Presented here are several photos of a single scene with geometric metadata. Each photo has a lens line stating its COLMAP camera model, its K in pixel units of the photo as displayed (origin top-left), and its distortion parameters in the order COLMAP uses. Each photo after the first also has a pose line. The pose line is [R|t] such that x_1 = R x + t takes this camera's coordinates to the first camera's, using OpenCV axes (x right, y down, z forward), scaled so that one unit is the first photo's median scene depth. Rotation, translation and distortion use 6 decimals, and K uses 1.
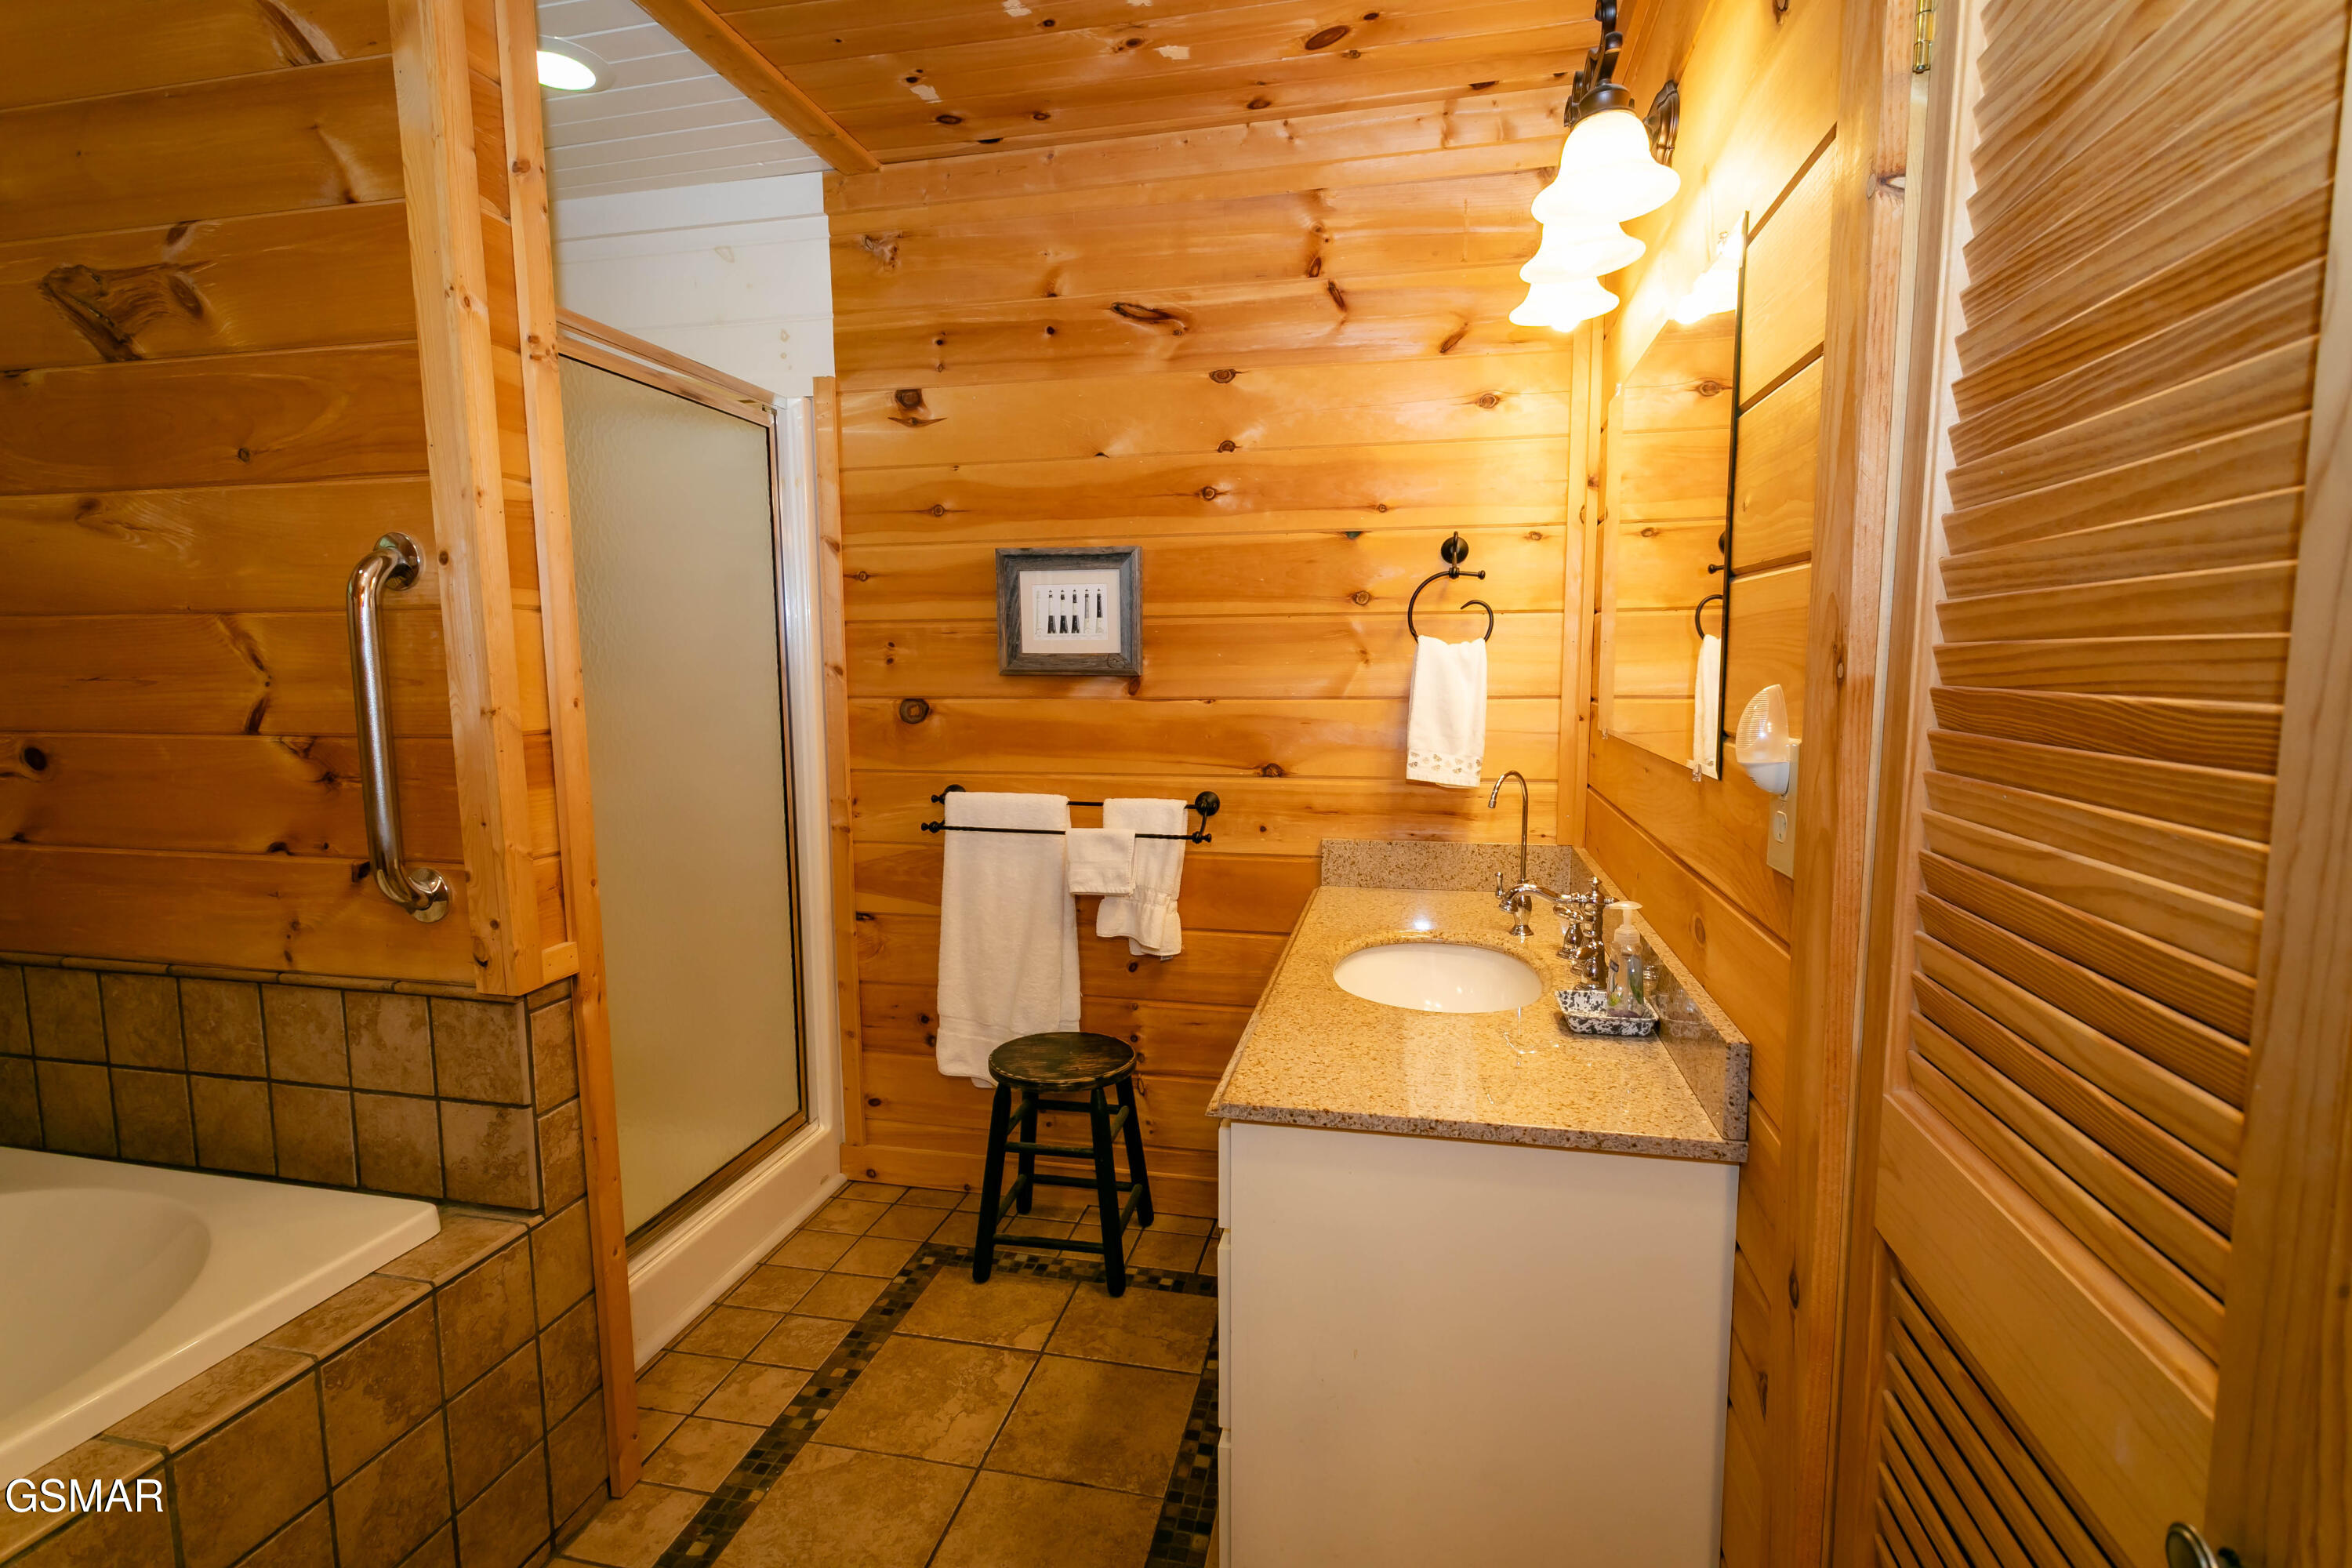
lens RADIAL K [[1106.7, 0, 1176.0], [0, 1106.7, 784.0], [0, 0, 1]] dist [-0.000302, -0.000376]
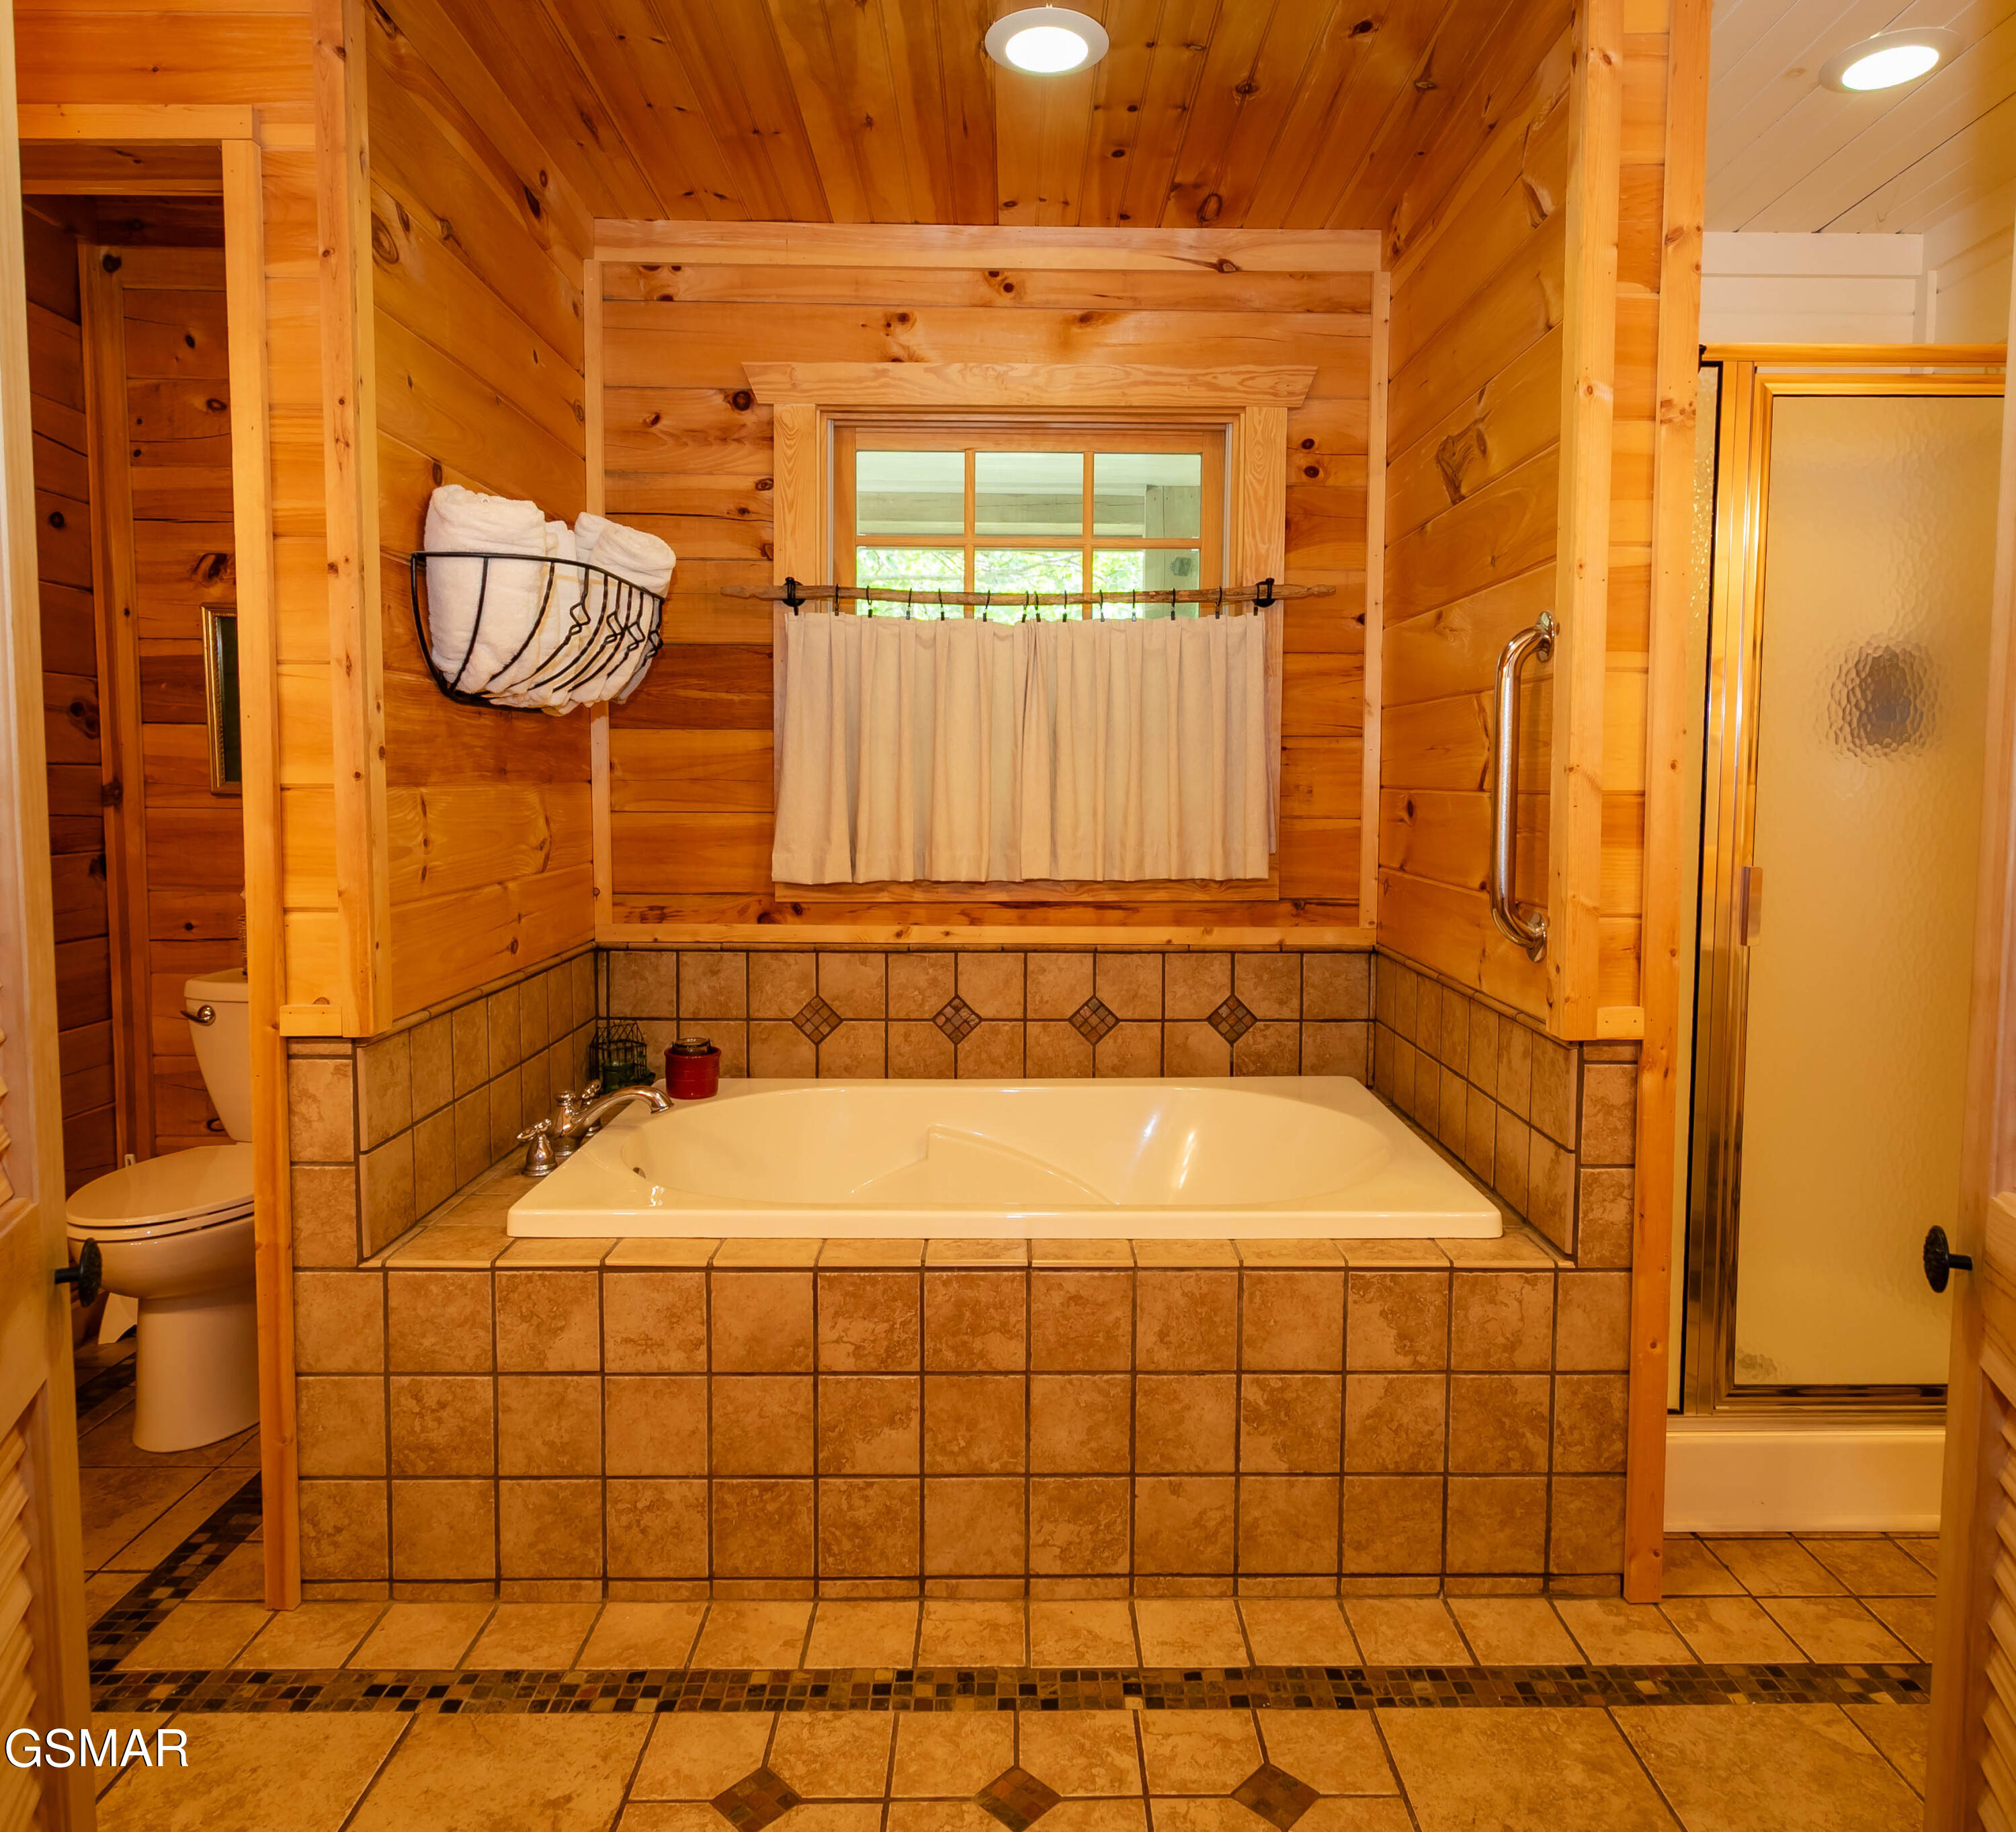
lens RADIAL K [[1319.8, 0, 1011.8], [0, 1319.8, 874.0], [0, 0, 1]] dist [-0.002750, 0.000738]
pose [[0.226437, 0.079023, -0.970815, 0.464102], [-0.113487, 0.992056, 0.054281, 0.025318], [0.967392, 0.097884, 0.233606, 0.175328]]
